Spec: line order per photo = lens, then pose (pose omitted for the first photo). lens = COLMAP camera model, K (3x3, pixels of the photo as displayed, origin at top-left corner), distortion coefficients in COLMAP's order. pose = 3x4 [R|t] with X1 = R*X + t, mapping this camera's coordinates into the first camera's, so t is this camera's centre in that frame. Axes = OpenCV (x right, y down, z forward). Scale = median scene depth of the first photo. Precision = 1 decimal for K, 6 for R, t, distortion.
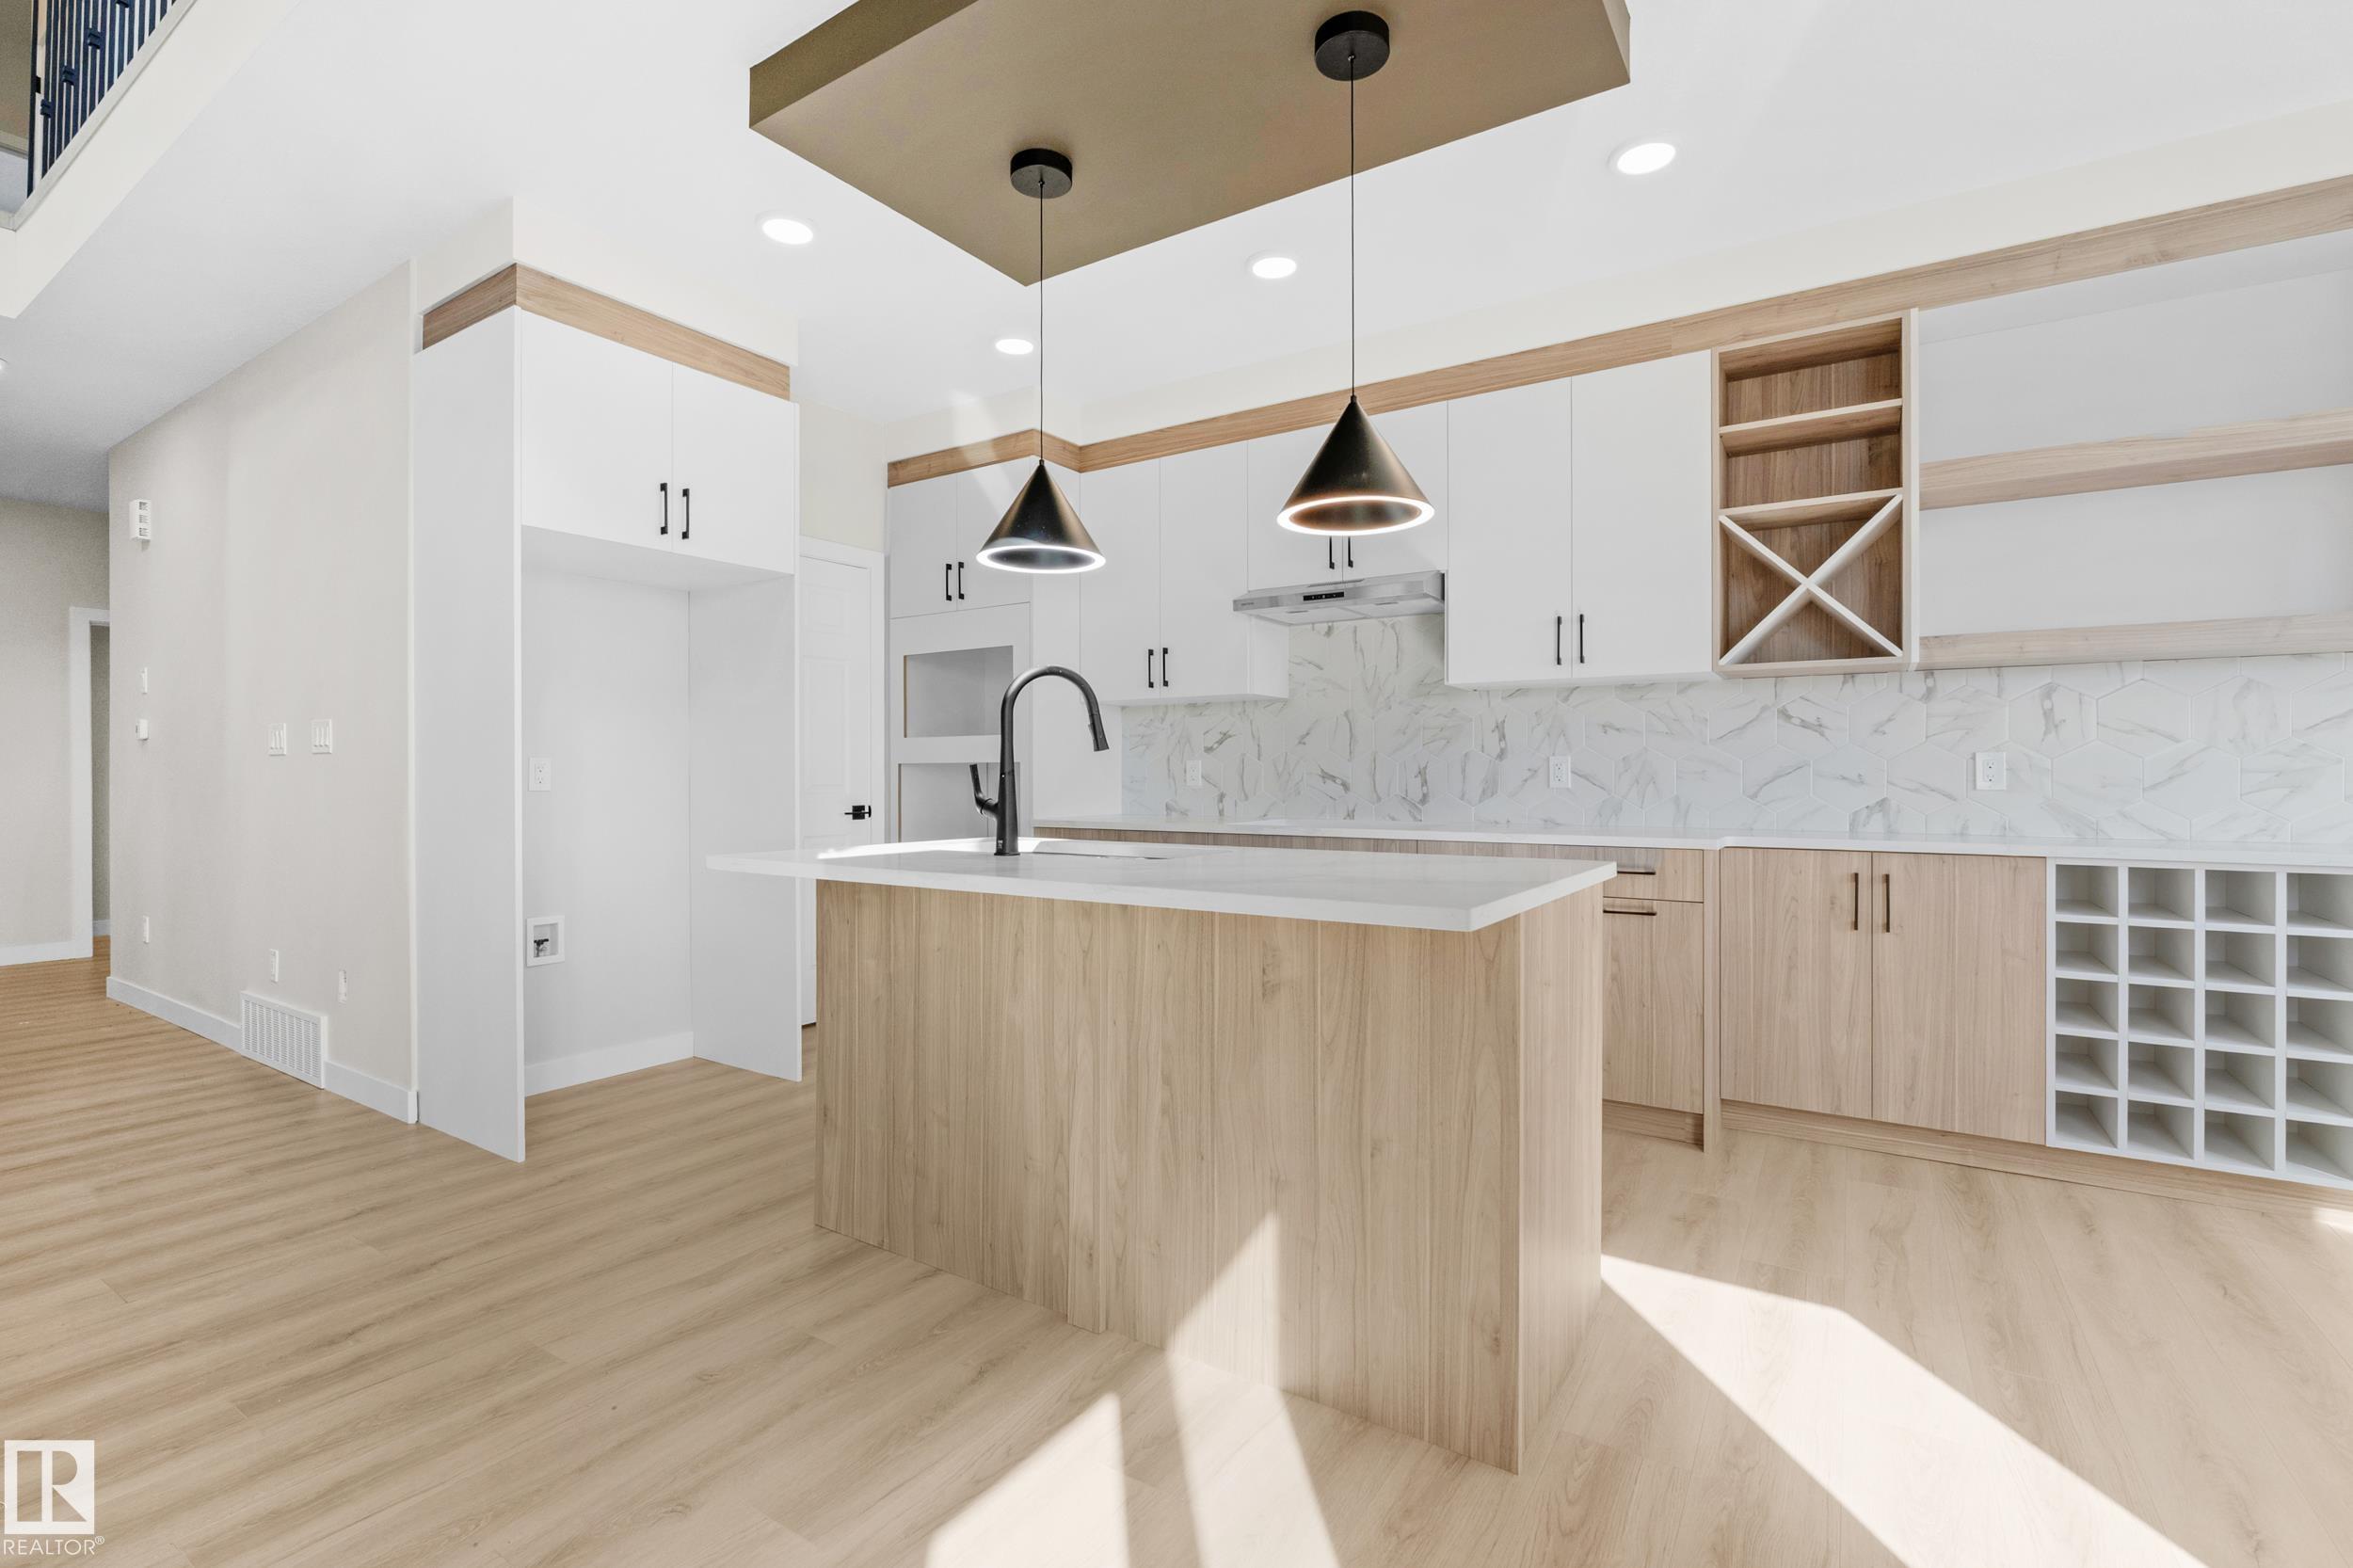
lens RADIAL K [[991.5, 0, 1214.8], [0, 991.5, 778.9], [0, 0, 1]] dist [-0.005959, 0.003729]
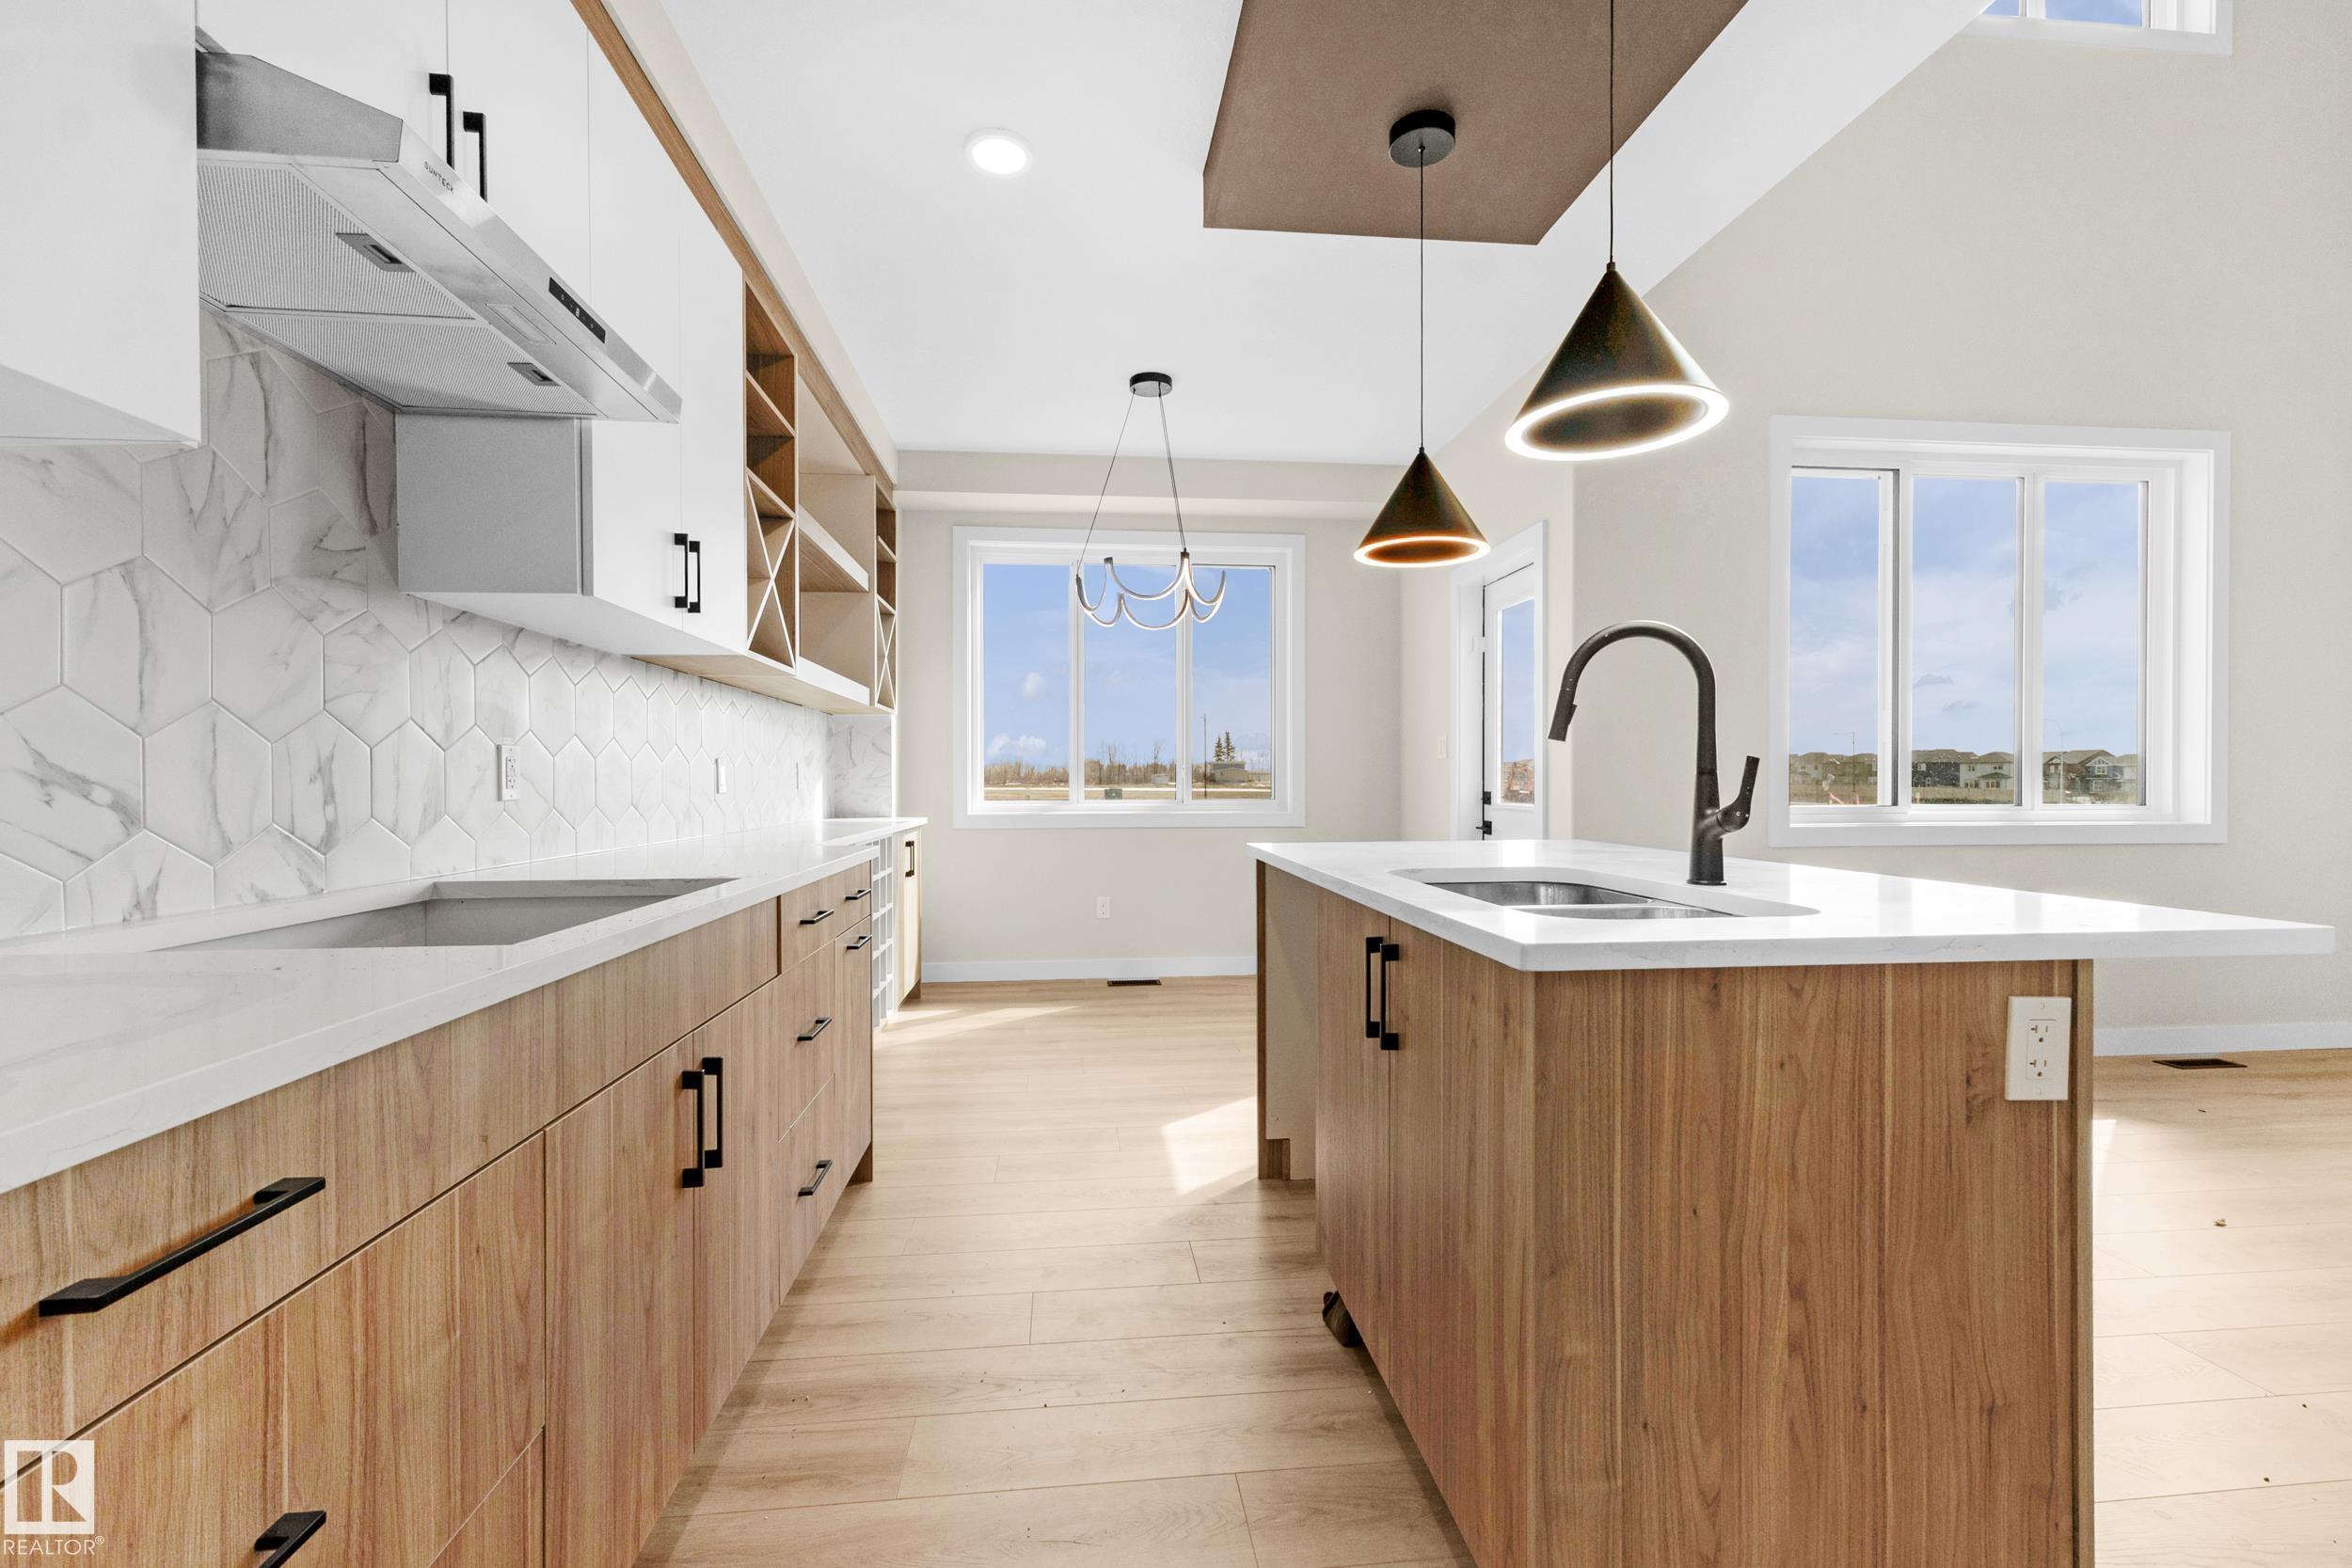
lens RADIAL K [[991.0, 0, 1188.9], [0, 991.0, 788.0], [0, 0, 1]] dist [-0.005959, 0.003729]
pose [[-0.637364, -0.002070, 0.770560, -0.416197], [0.006842, 0.999942, 0.008345, -0.000659], [-0.770532, 0.010591, -0.637313, 1.365482]]
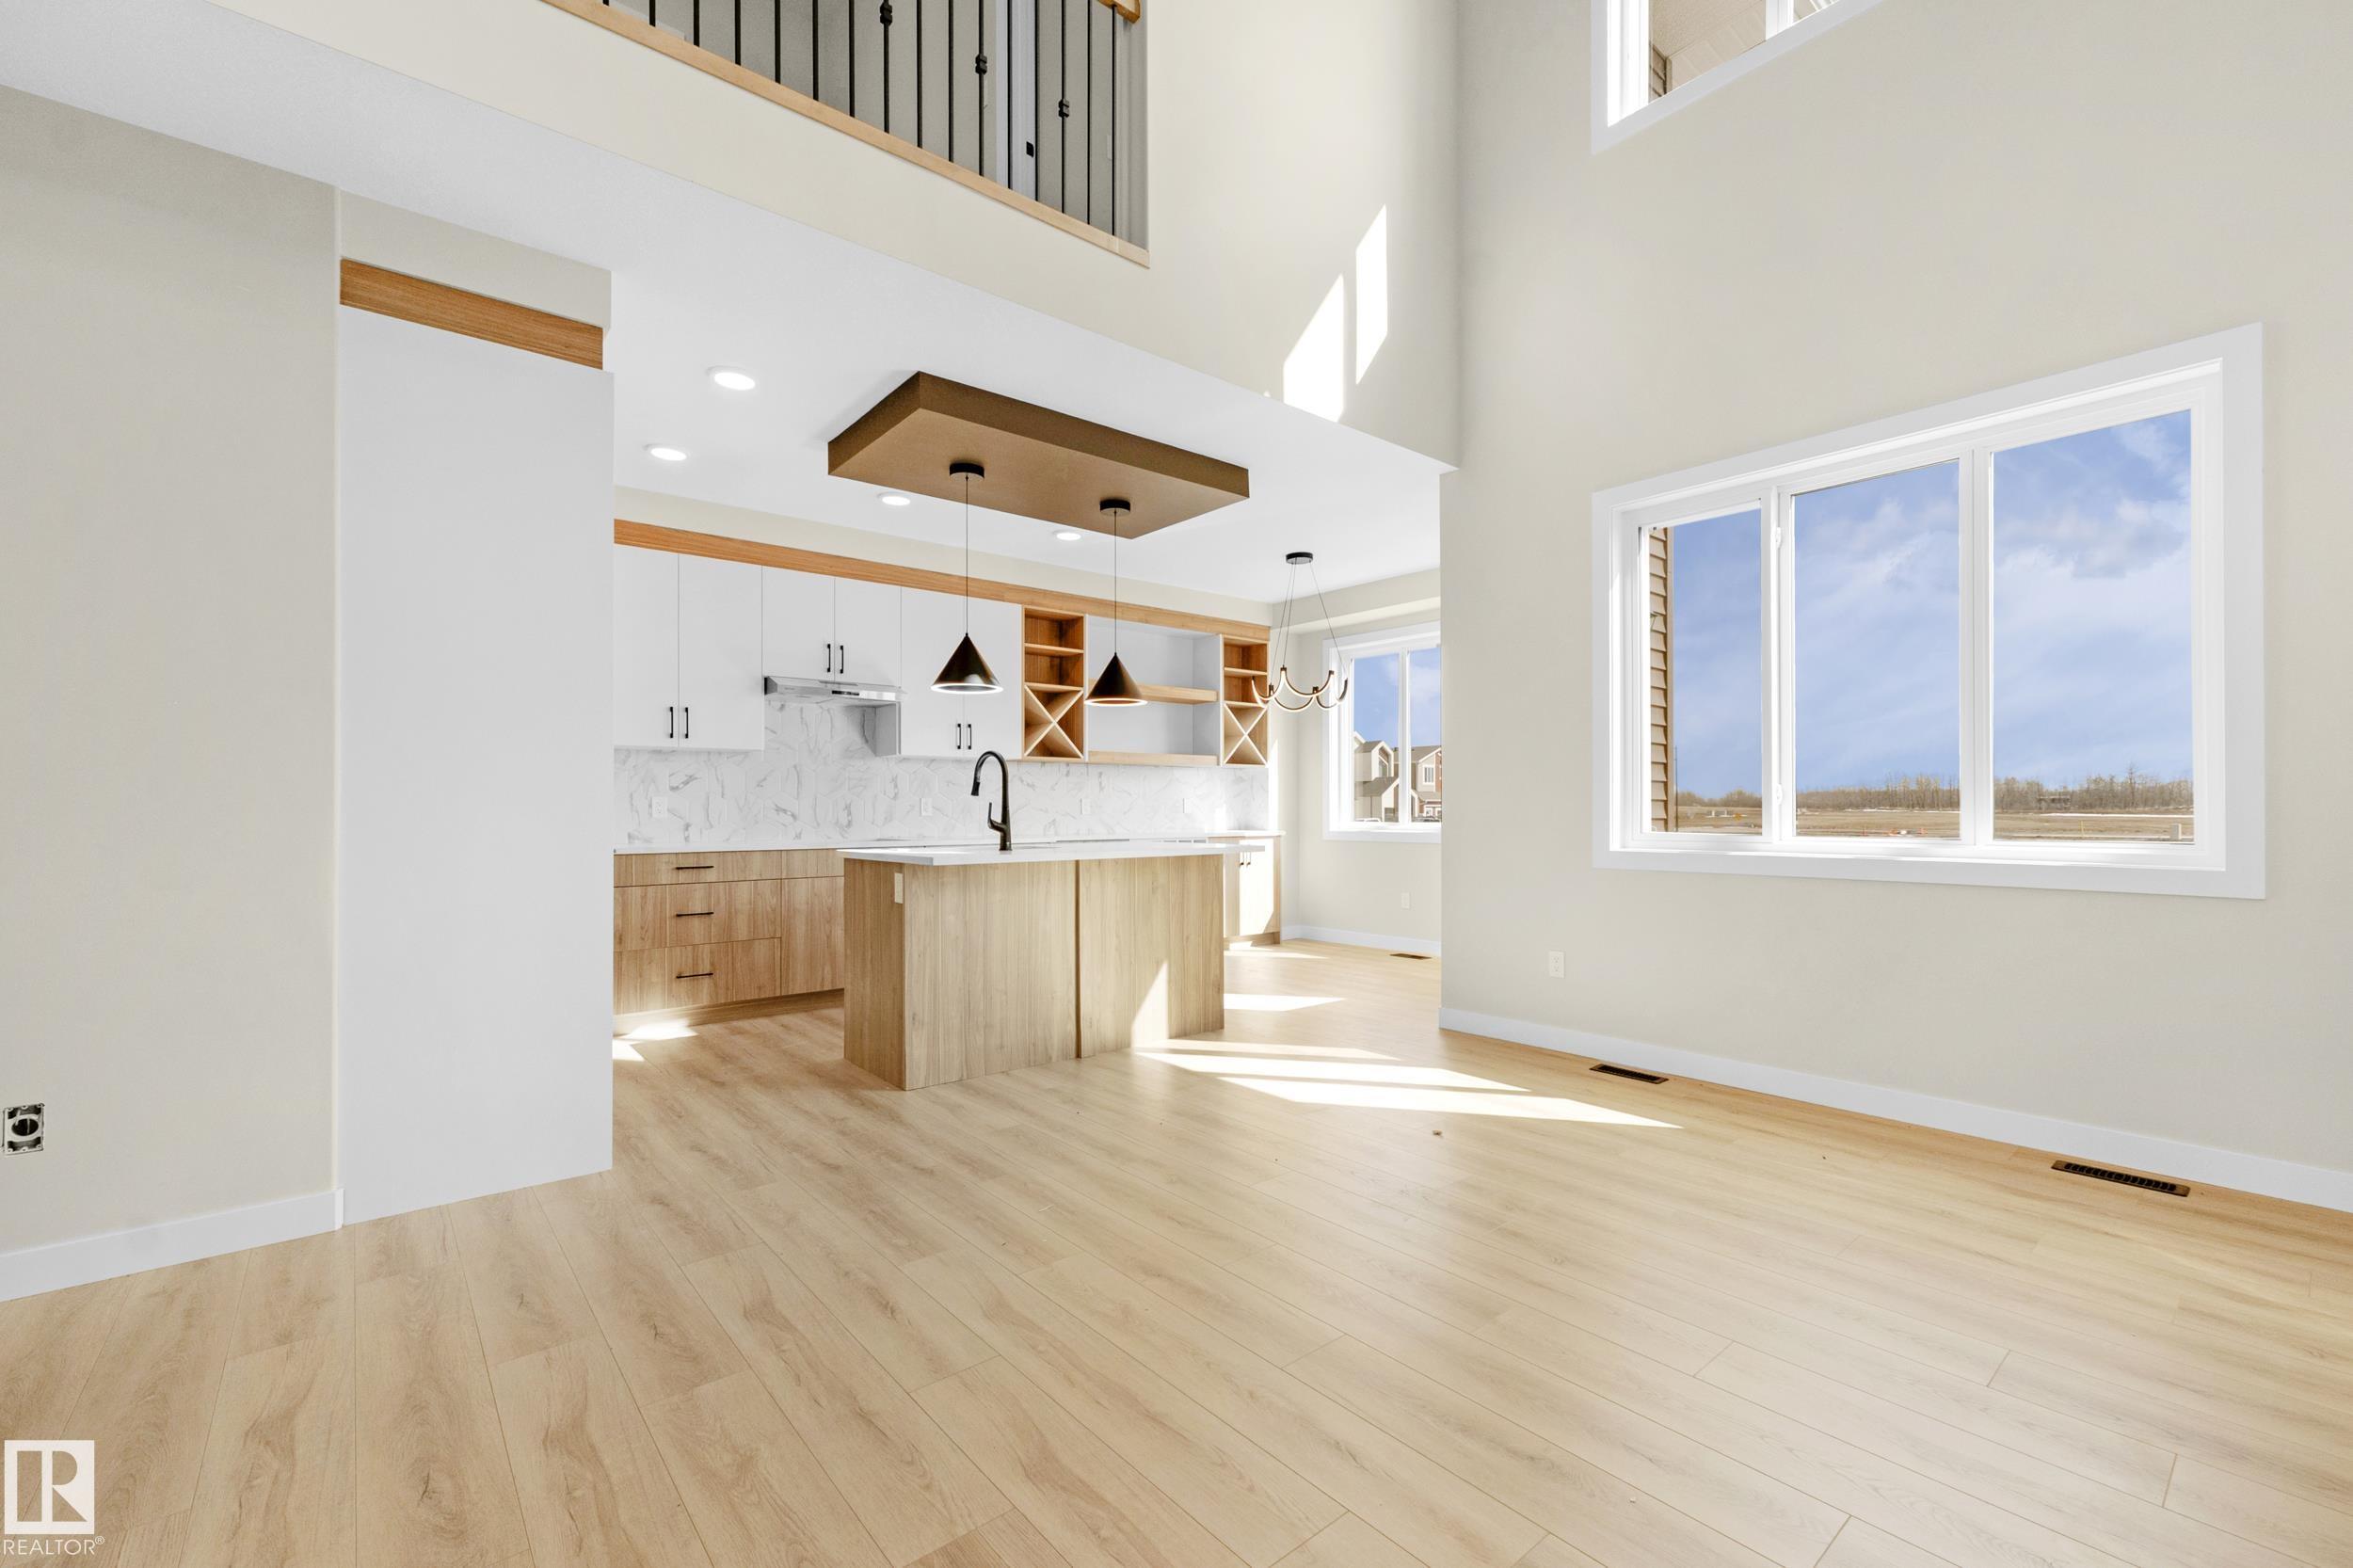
lens RADIAL K [[991.5, 0, 1173.3], [0, 991.5, 798.7], [0, 0, 1]] dist [-0.005959, 0.003729]
pose [[0.284563, 0.009213, 0.958613, -1.530158], [0.007059, 0.999907, -0.011705, 0.002279], [-0.958631, 0.010098, 0.284471, 0.118959]]
